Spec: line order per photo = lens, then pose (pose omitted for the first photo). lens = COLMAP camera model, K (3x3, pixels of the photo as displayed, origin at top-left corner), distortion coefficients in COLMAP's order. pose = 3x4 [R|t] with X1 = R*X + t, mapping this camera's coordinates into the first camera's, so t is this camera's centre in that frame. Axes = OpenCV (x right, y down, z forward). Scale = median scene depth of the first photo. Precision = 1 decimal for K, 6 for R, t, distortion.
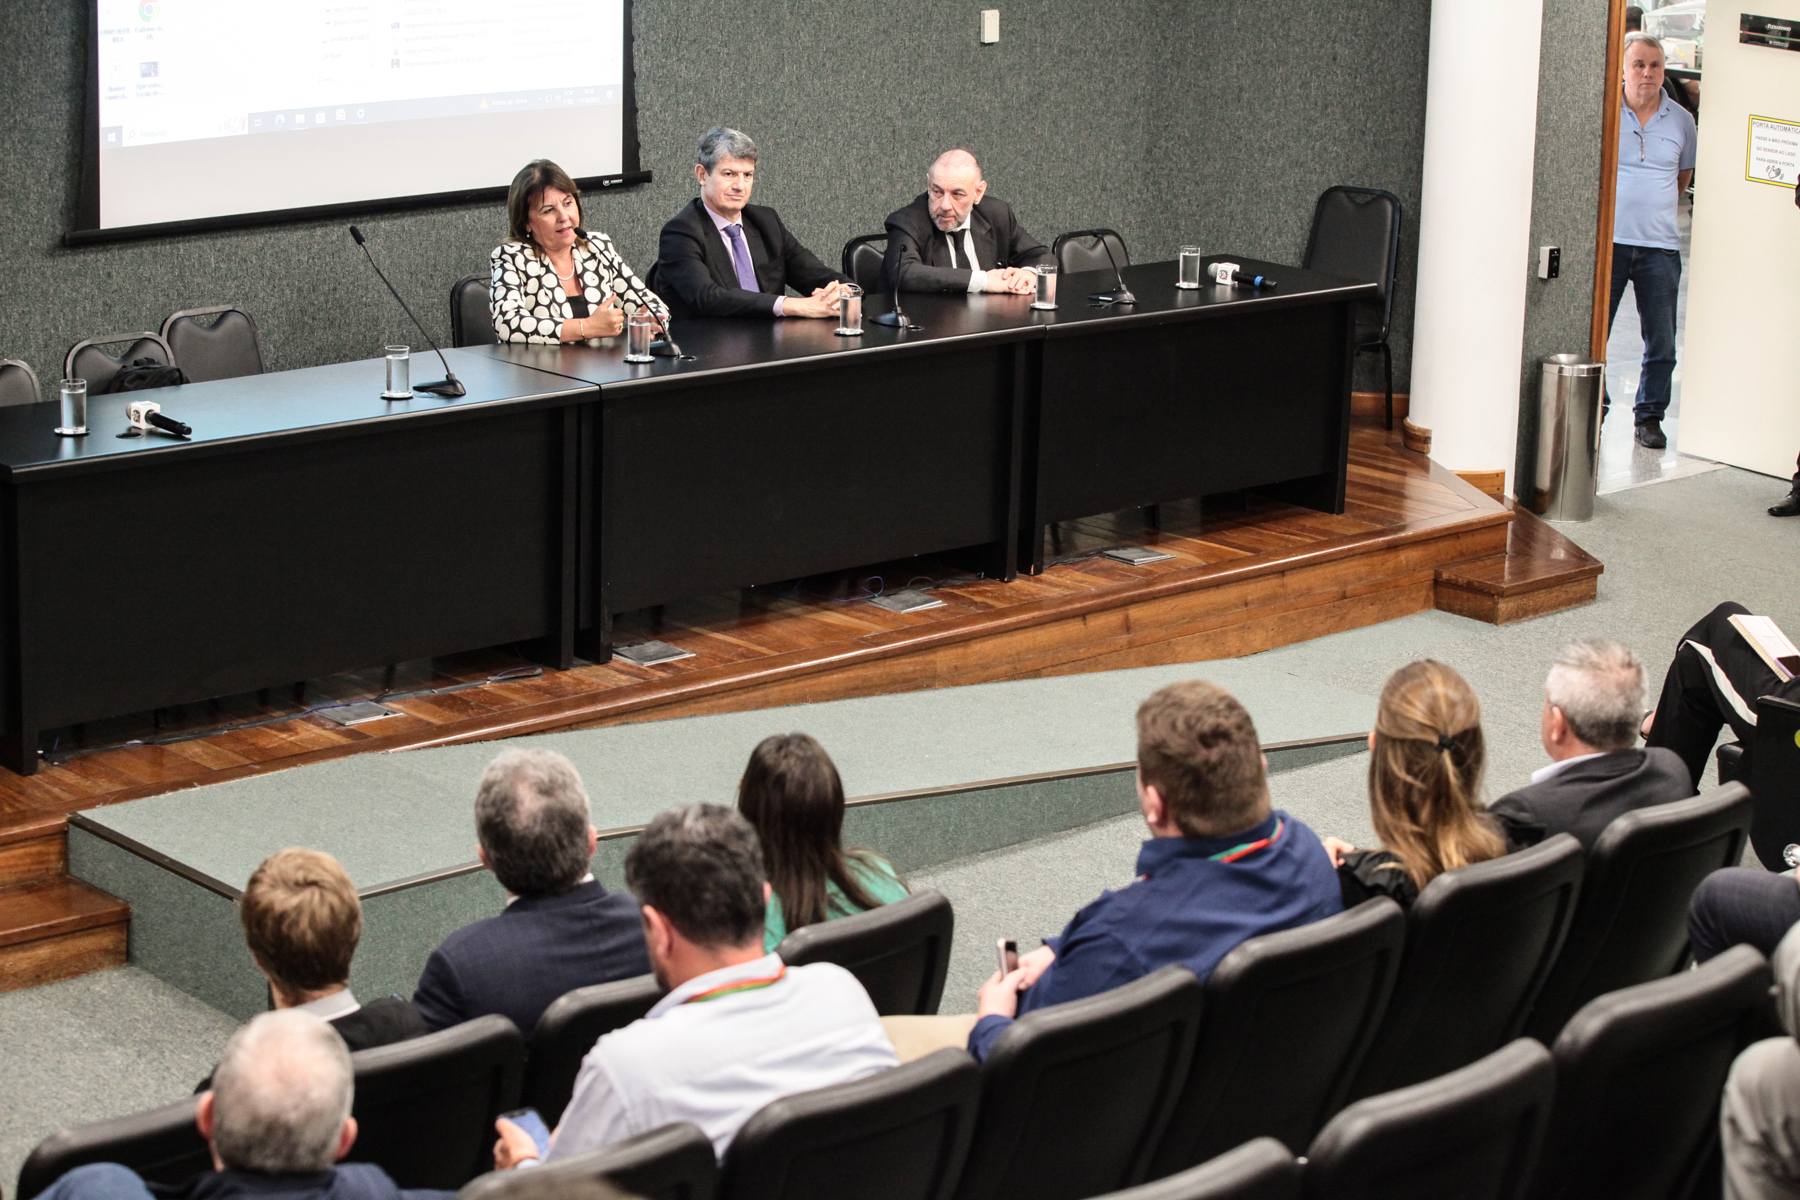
lens RADIAL K [[3667.7, 0, 899.0], [0, 3667.7, 596.6], [0, 0, 1]] dist [-0.336756, 0.000000]
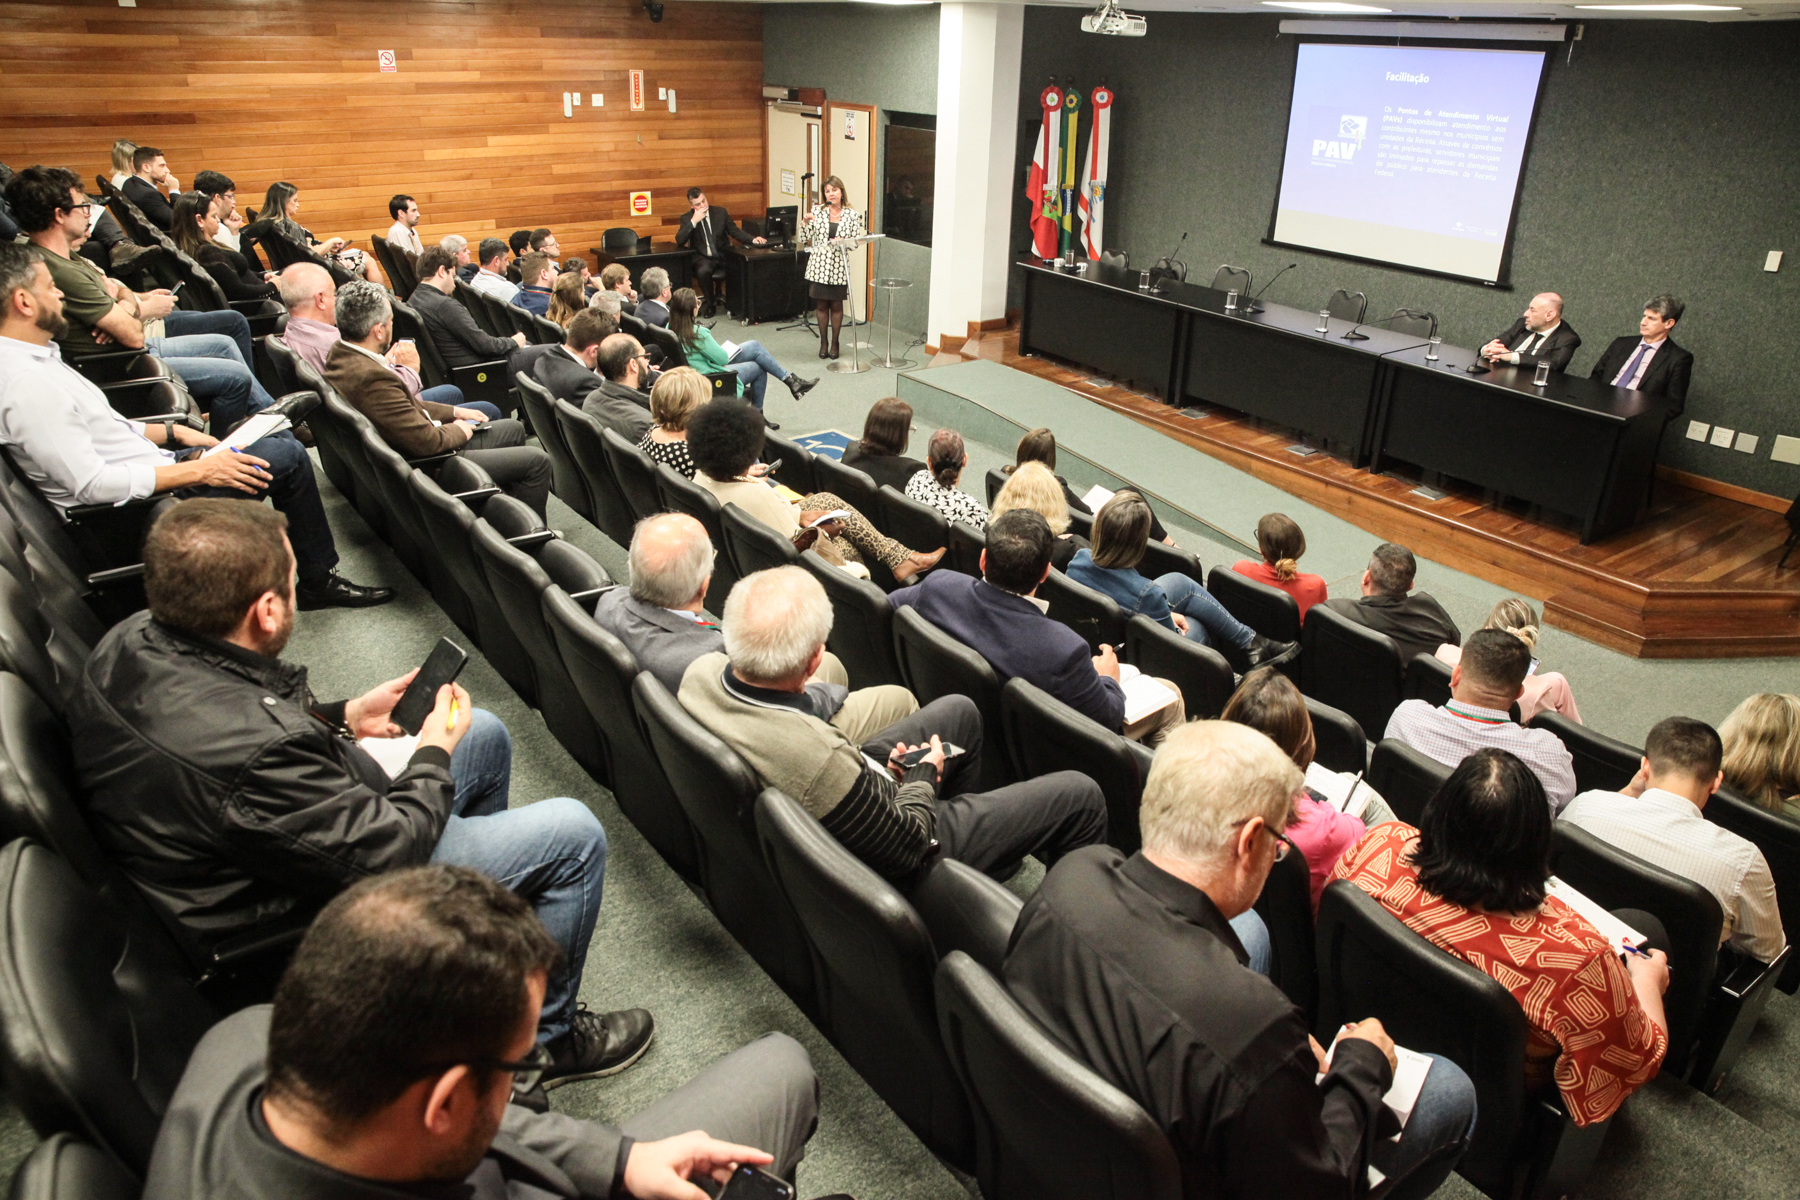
lens RADIAL K [[1237.9, 0, 898.3], [0, 1237.9, 601.1], [0, 0, 1]] dist [0.007564, 0.004307]
pose [[-0.108088, 0.392646, -0.913316, 0.878090], [-0.285588, 0.867711, 0.406838, -0.181700], [0.952238, 0.304806, 0.018346, 0.842954]]
